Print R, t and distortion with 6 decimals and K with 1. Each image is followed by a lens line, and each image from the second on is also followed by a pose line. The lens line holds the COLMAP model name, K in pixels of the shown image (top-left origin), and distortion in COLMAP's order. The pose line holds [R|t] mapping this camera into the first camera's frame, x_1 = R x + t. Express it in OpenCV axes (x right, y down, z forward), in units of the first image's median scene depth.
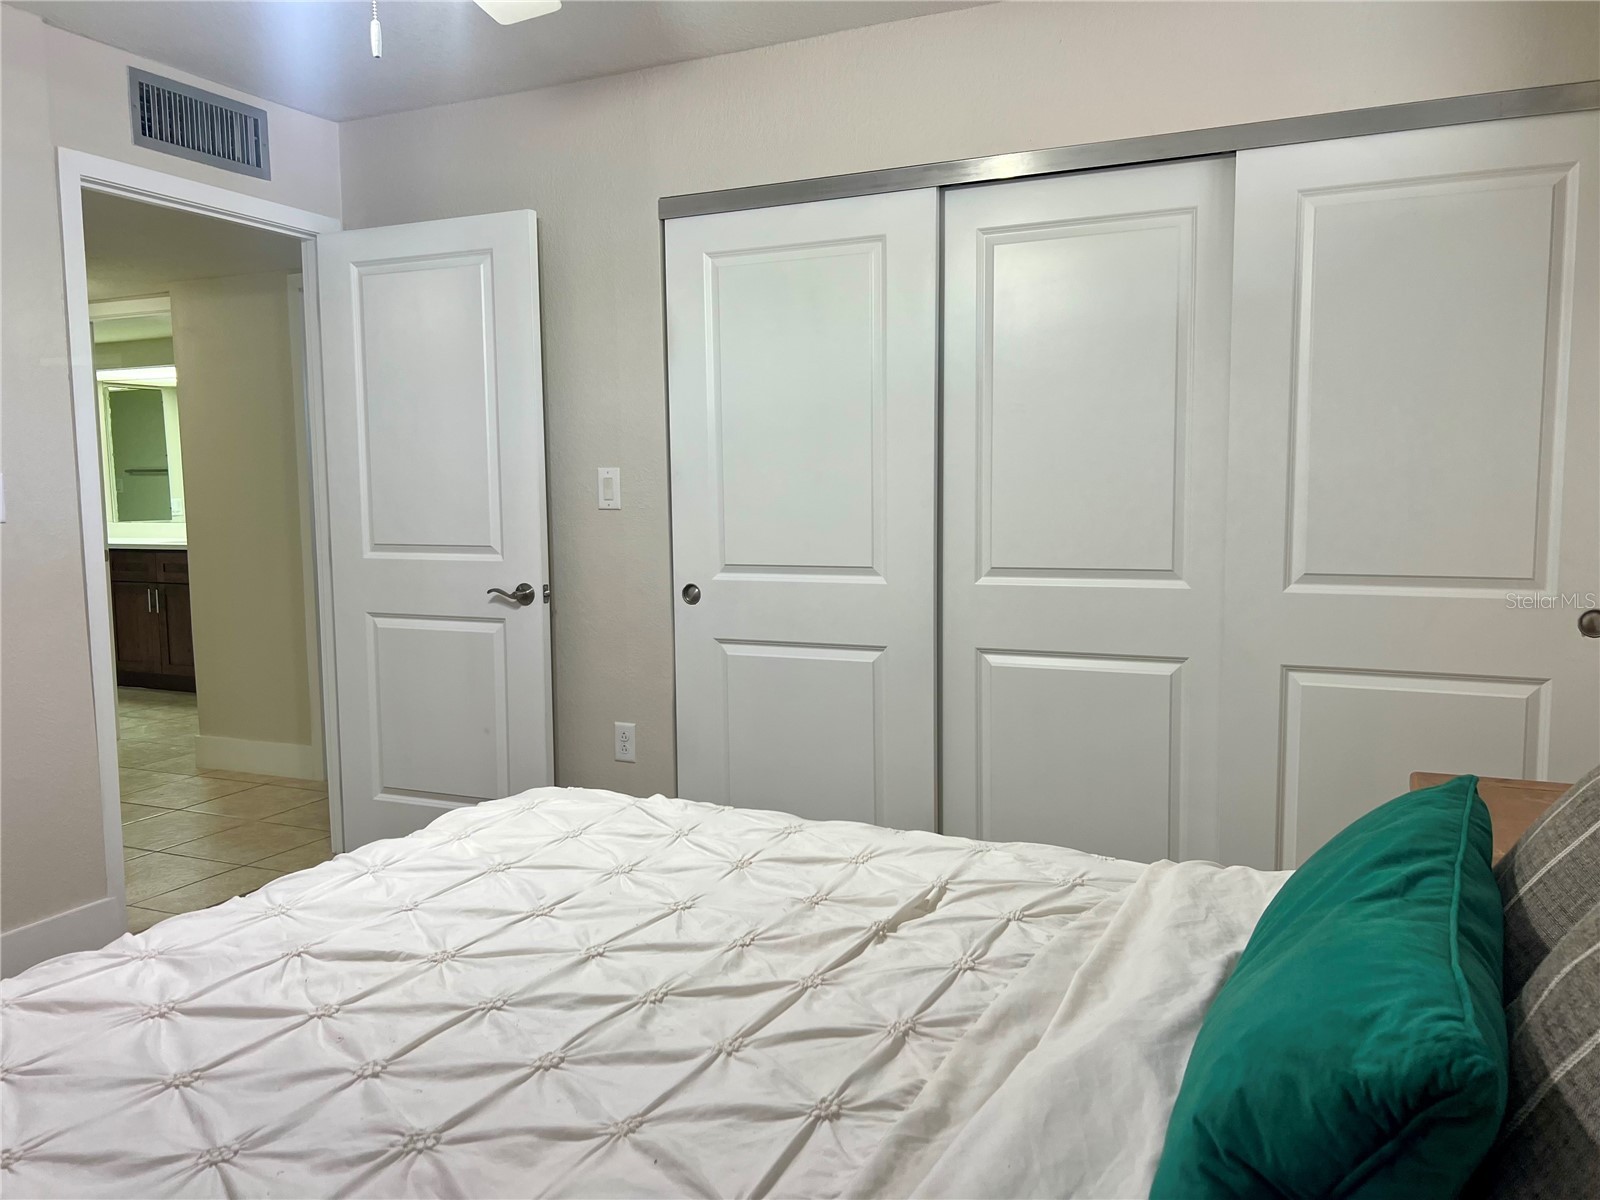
lens RADIAL K [[1209.9, 0, 800.0], [0, 1209.9, 600.0], [0, 0, 1]] dist [0.083016, -0.103183]
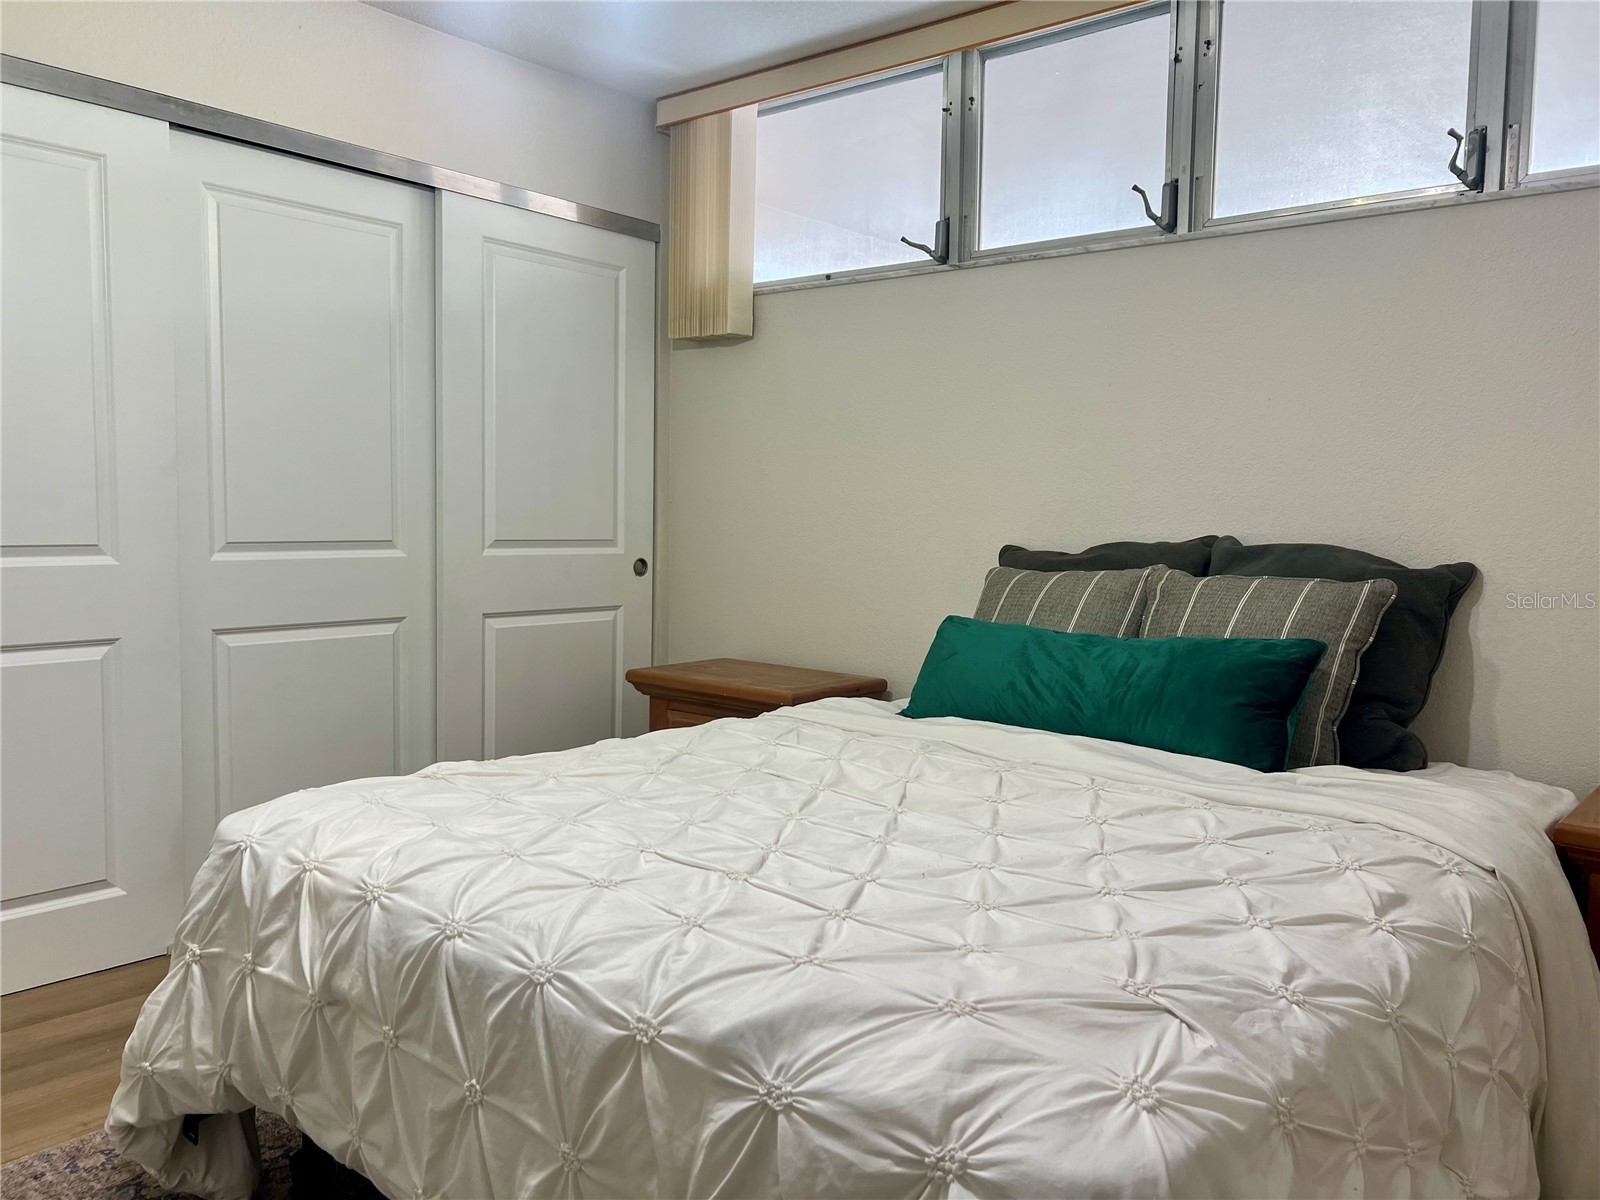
lens RADIAL K [[1216.3, 0, 789.7], [0, 1216.3, 596.1], [0, 0, 1]] dist [0.060127, -0.047321]
pose [[0.283940, -0.065650, 0.956592, -0.716987], [0.048889, 0.997347, 0.053936, -0.017139], [-0.957595, 0.031452, 0.286397, 0.339379]]
